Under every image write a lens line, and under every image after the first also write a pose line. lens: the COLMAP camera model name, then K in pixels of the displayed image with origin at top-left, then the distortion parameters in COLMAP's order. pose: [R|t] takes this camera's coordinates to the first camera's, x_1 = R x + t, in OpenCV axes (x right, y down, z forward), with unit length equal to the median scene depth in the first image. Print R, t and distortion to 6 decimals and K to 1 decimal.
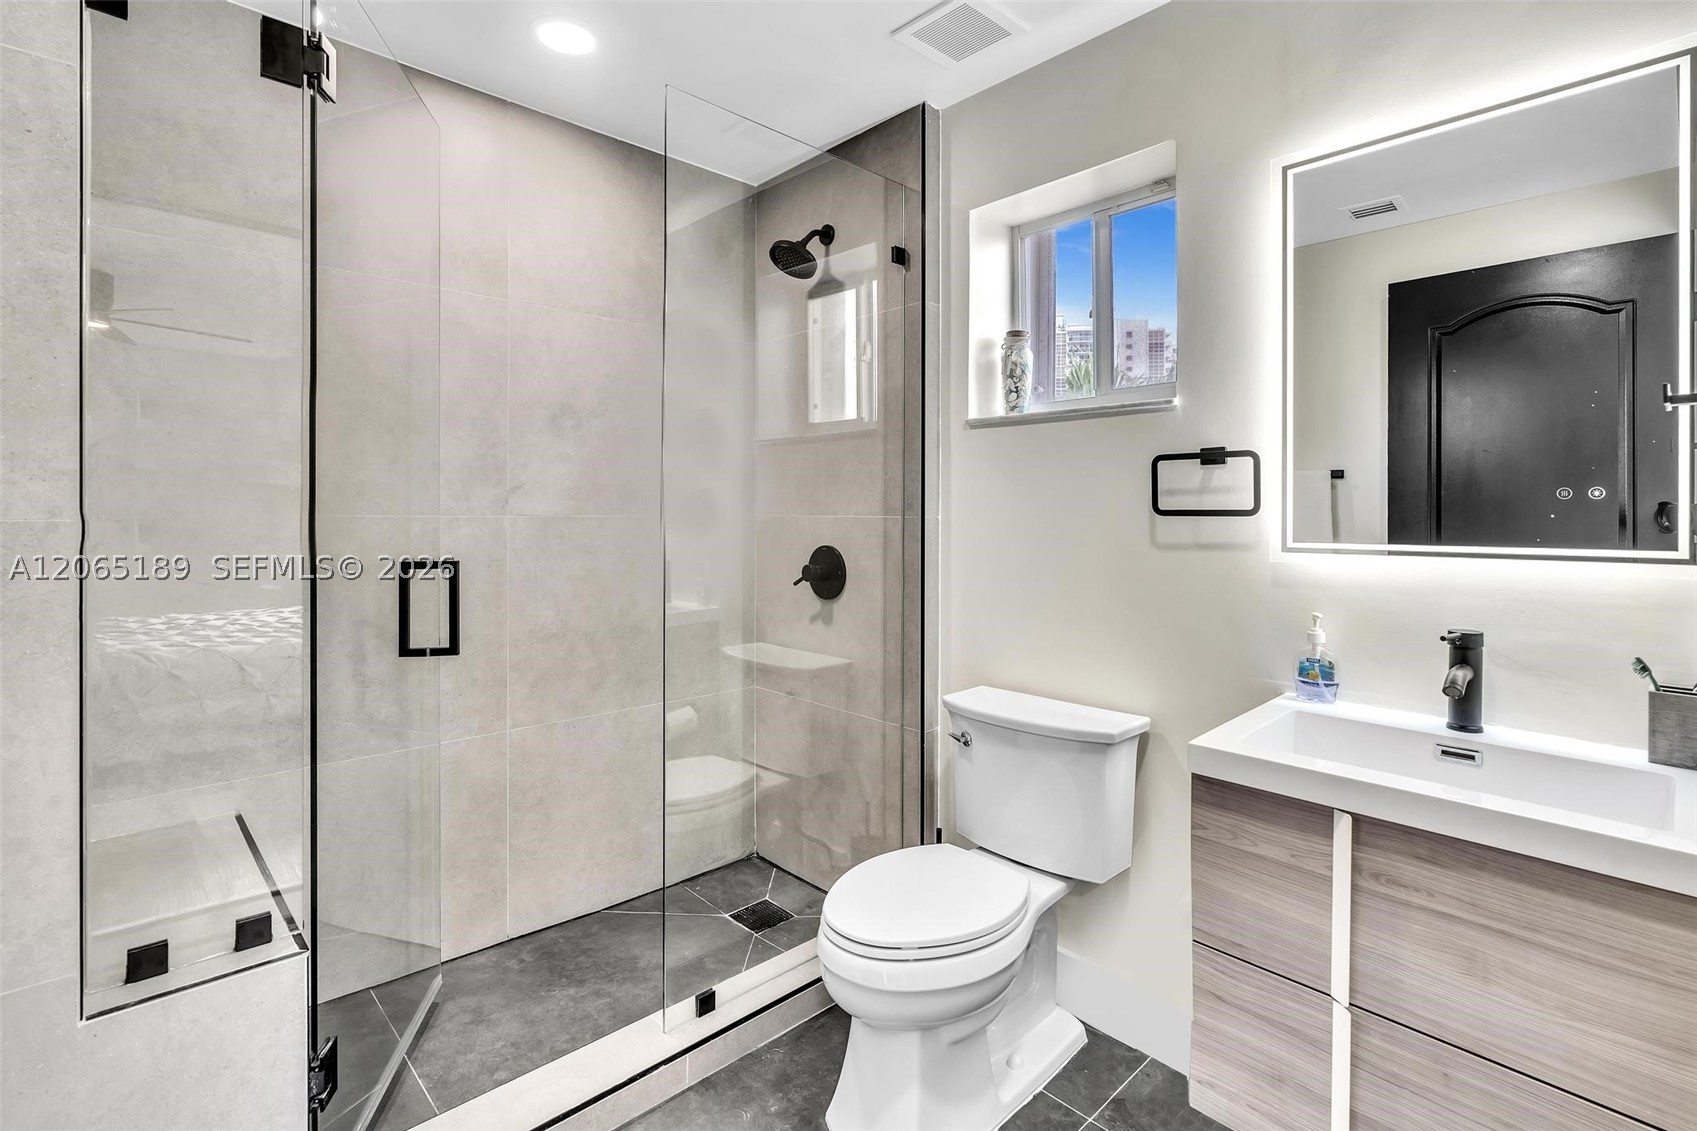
lens RADIAL K [[796.0, 0, 848.2], [0, 796.0, 513.7], [0, 0, 1]] dist [-0.003335, 0.000872]
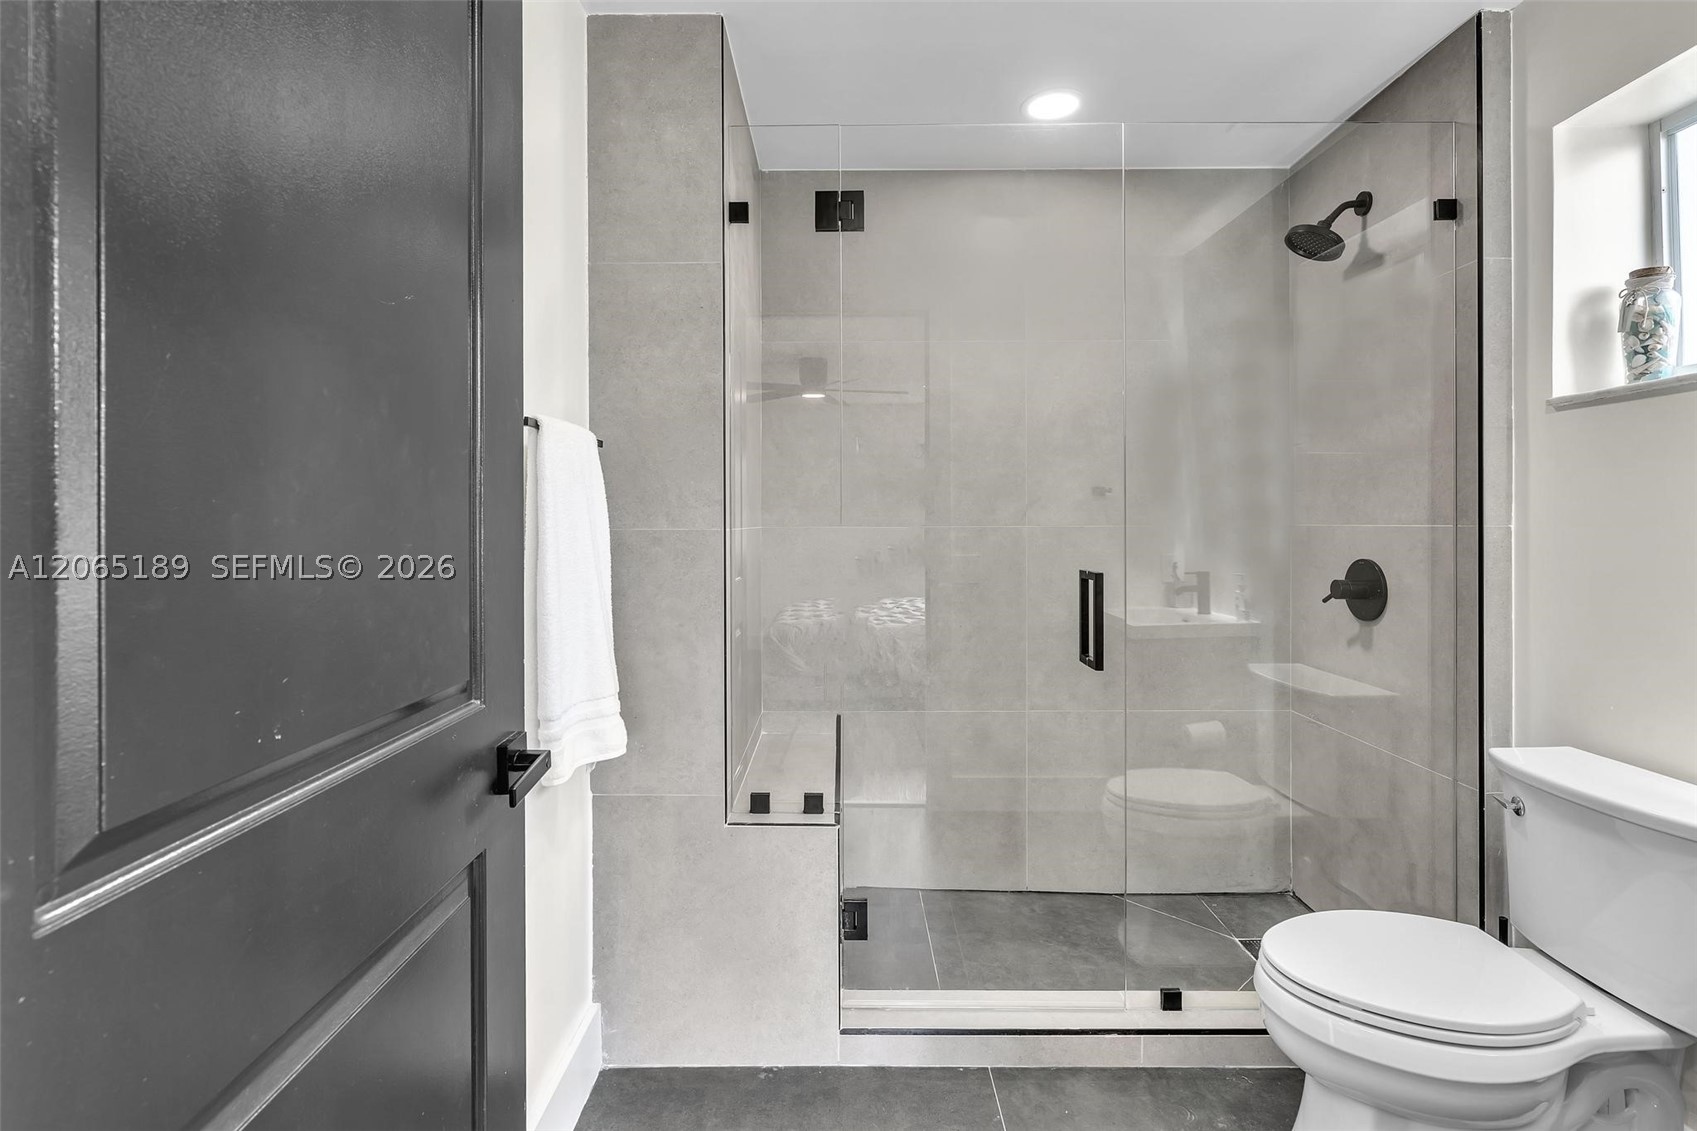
lens RADIAL K [[785.1, 0, 838.9], [0, 785.1, 520.5], [0, 0, 1]] dist [-0.003049, 0.000951]
pose [[0.727209, -0.009484, -0.686350, 0.162125], [0.005180, 0.999952, -0.008330, 0.002208], [0.686396, 0.002502, 0.727224, -0.024687]]
